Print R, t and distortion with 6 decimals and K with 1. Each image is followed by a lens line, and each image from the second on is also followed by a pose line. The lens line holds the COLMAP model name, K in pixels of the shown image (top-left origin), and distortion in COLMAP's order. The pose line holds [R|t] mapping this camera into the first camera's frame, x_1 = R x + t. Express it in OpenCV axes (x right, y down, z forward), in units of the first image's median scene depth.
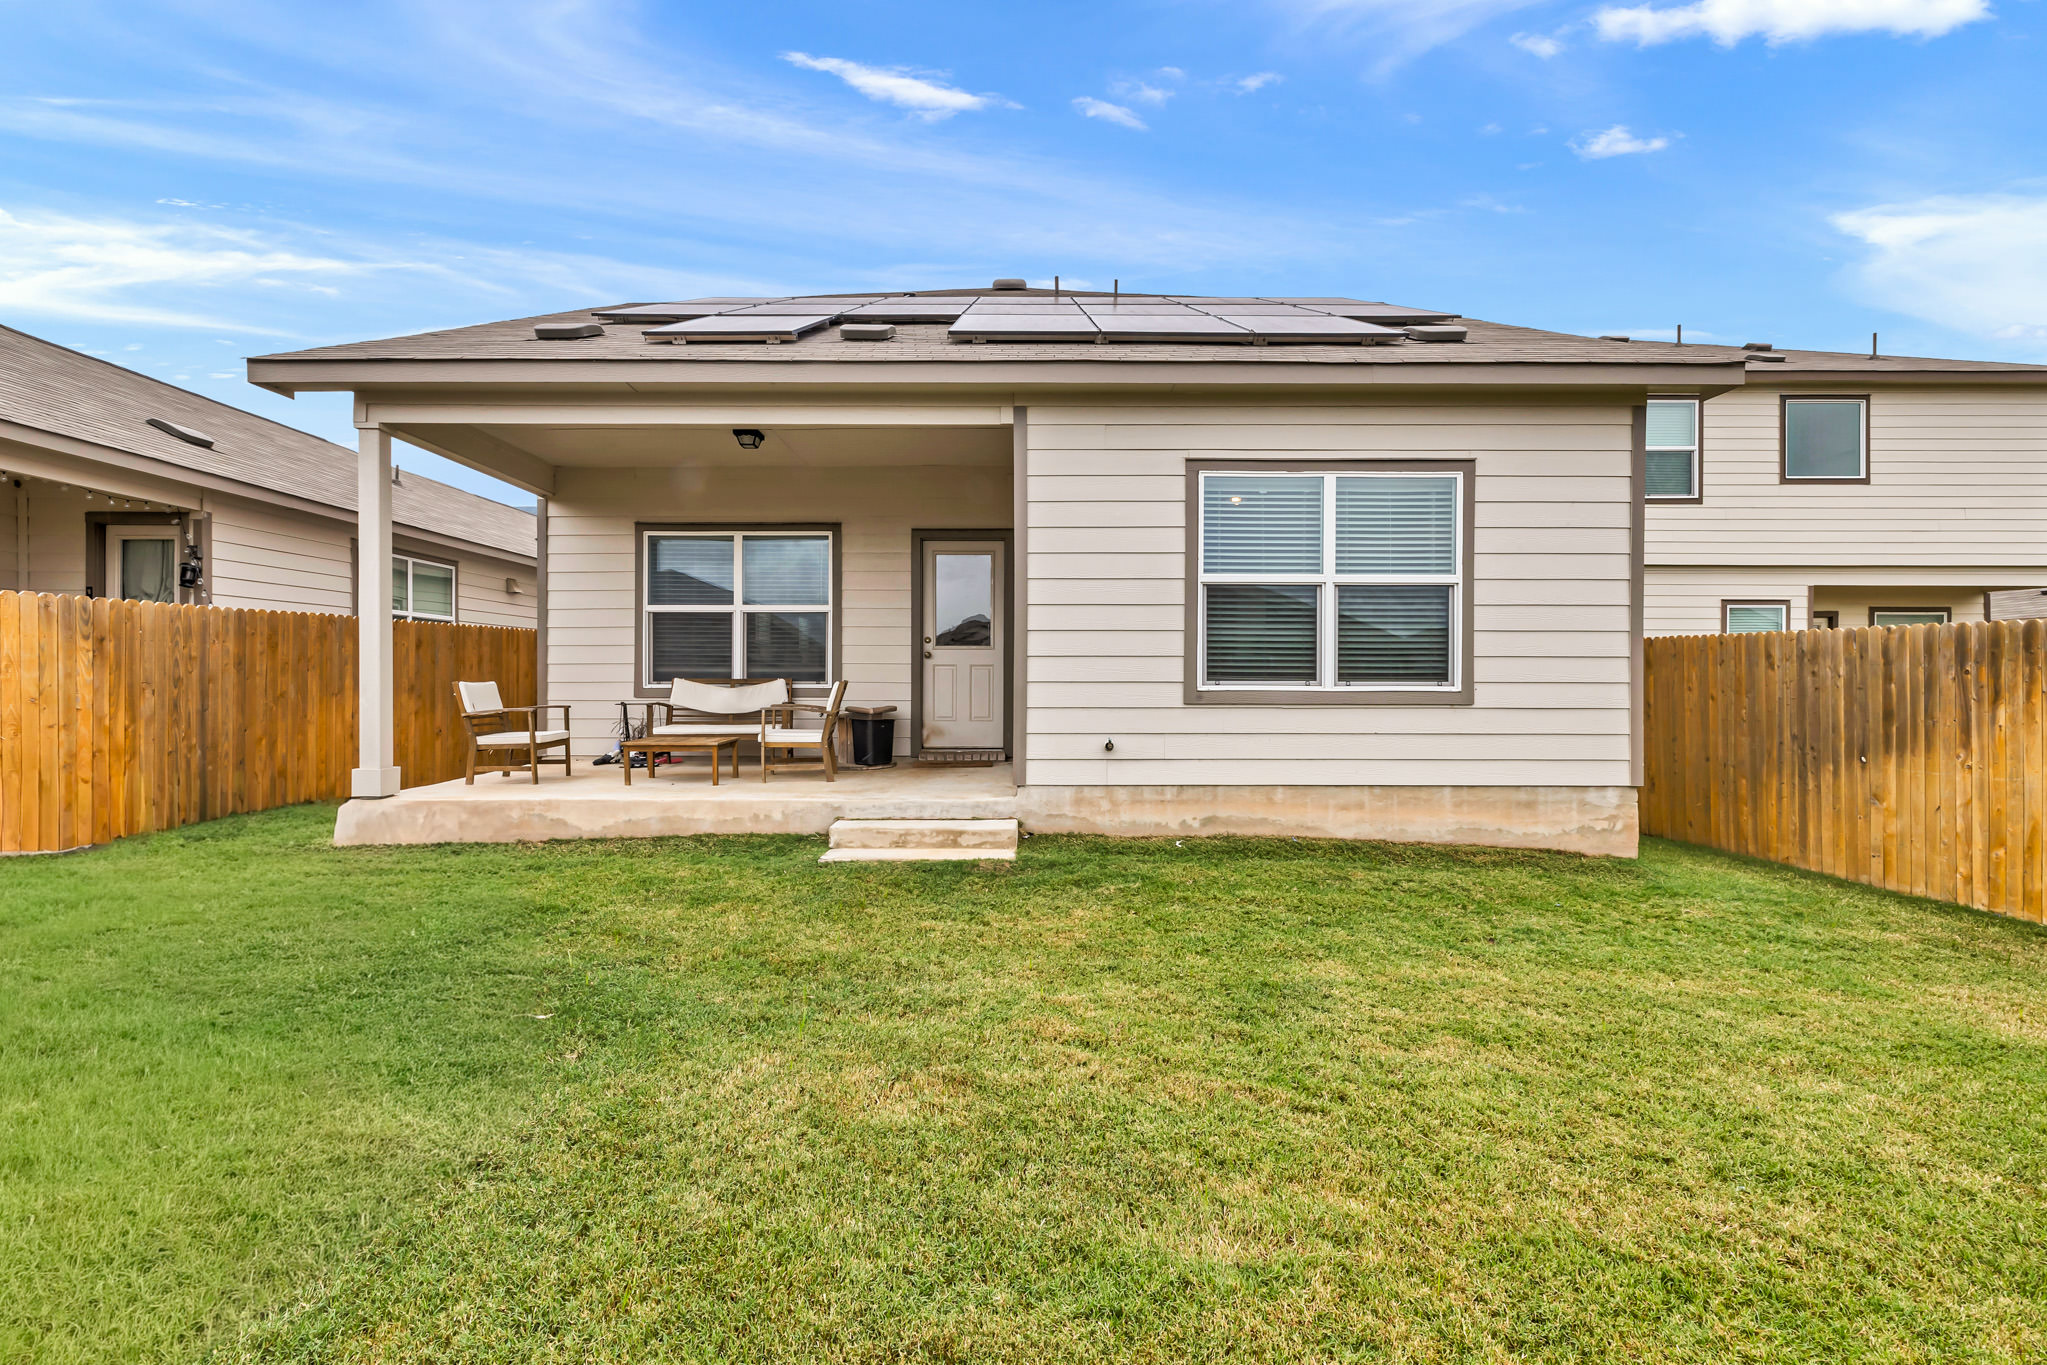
lens RADIAL K [[882.1, 0, 1017.4], [0, 882.1, 679.7], [0, 0, 1]] dist [0.000162, -0.000286]
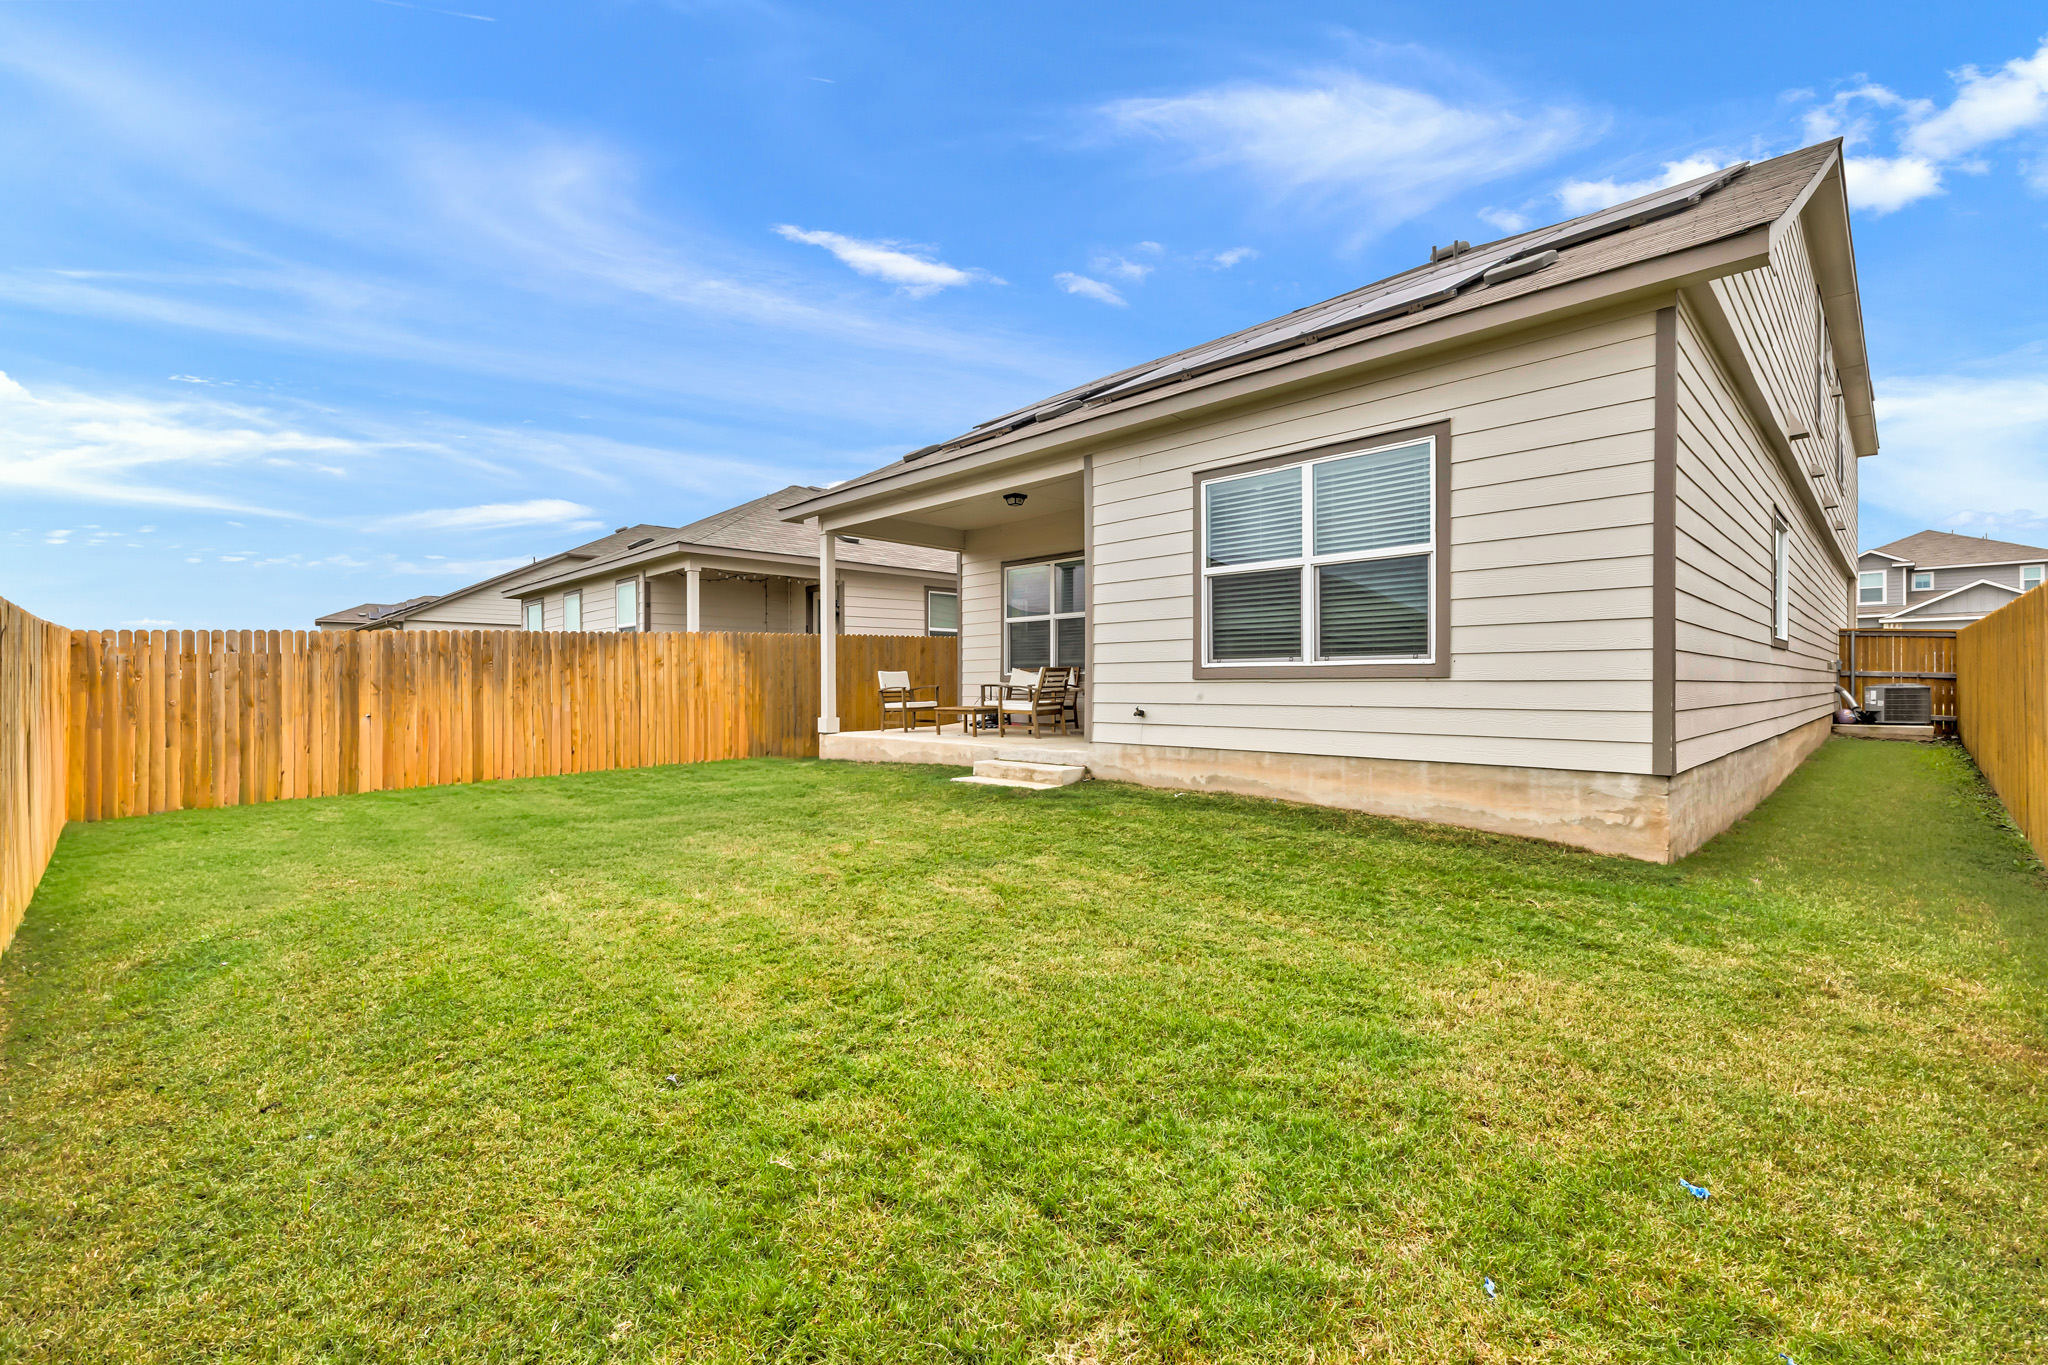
lens RADIAL K [[882.6, 0, 1024.6], [0, 882.6, 680.0], [0, 0, 1]] dist [0.000162, -0.000286]
pose [[0.697394, -0.007951, -0.716644, 0.879593], [0.008135, 0.999962, -0.003178, 0.030307], [0.716642, -0.003614, 0.697432, 0.007704]]
